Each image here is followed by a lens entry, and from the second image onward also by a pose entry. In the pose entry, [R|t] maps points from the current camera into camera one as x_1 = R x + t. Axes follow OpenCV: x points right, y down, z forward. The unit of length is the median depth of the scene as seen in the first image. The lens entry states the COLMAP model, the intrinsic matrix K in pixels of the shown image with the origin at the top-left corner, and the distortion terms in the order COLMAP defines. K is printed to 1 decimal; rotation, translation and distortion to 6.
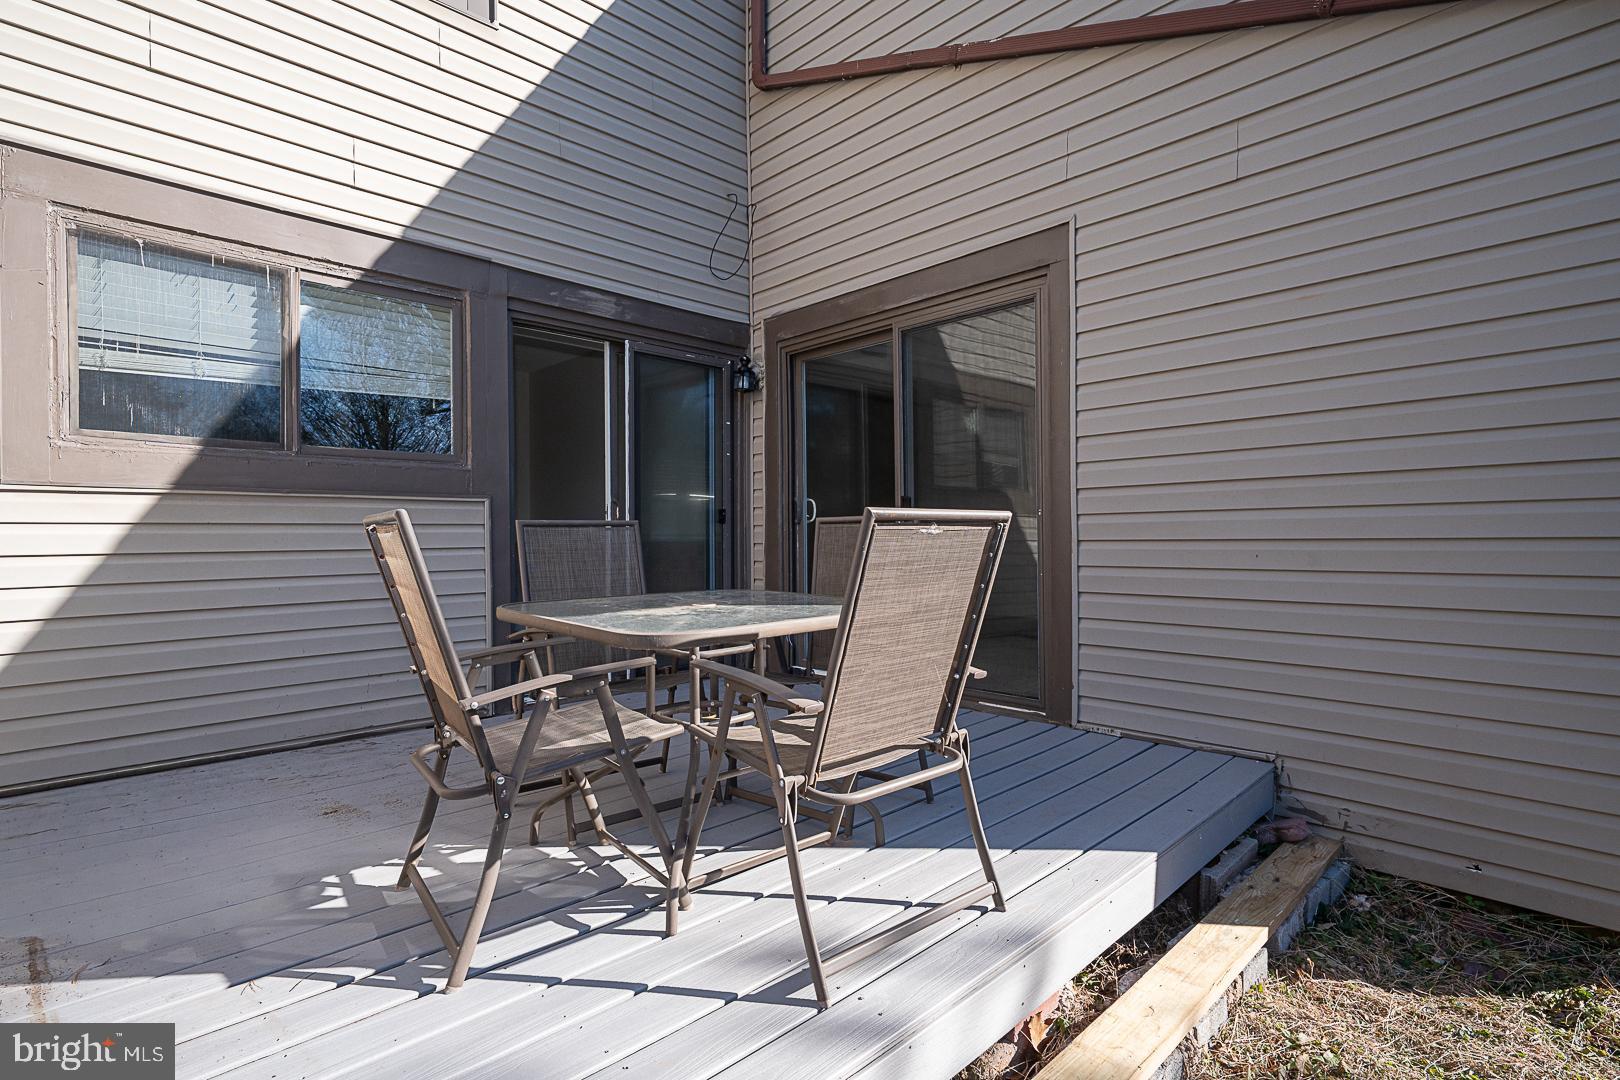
lens RADIAL K [[787.2, 0, 811.5], [0, 787.2, 535.0], [0, 0, 1]] dist [0.004227, 0.001410]
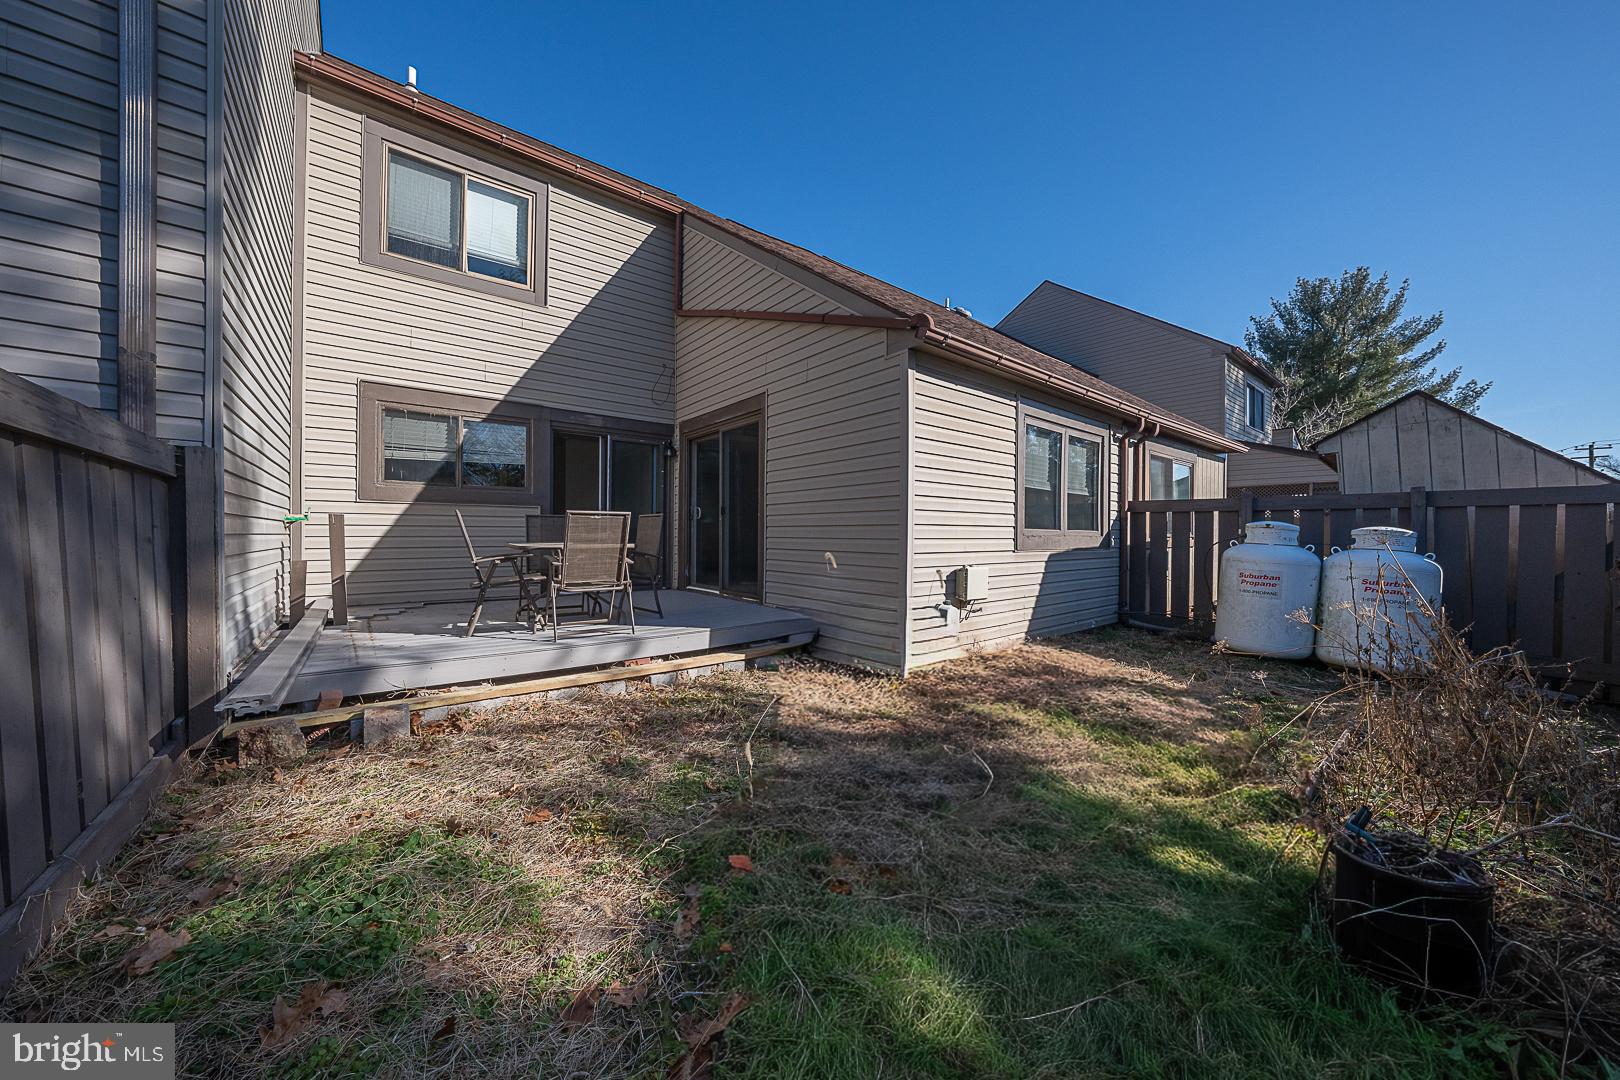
lens RADIAL K [[557.8, 0, 812.8], [0, 557.8, 535.9], [0, 0, 1]] dist [-0.030063, 0.006975]
pose [[0.995486, 0.015860, -0.093574, 0.573608], [-0.015579, 0.999872, 0.003726, 0.024573], [0.093621, -0.002251, 0.995605, -0.590803]]
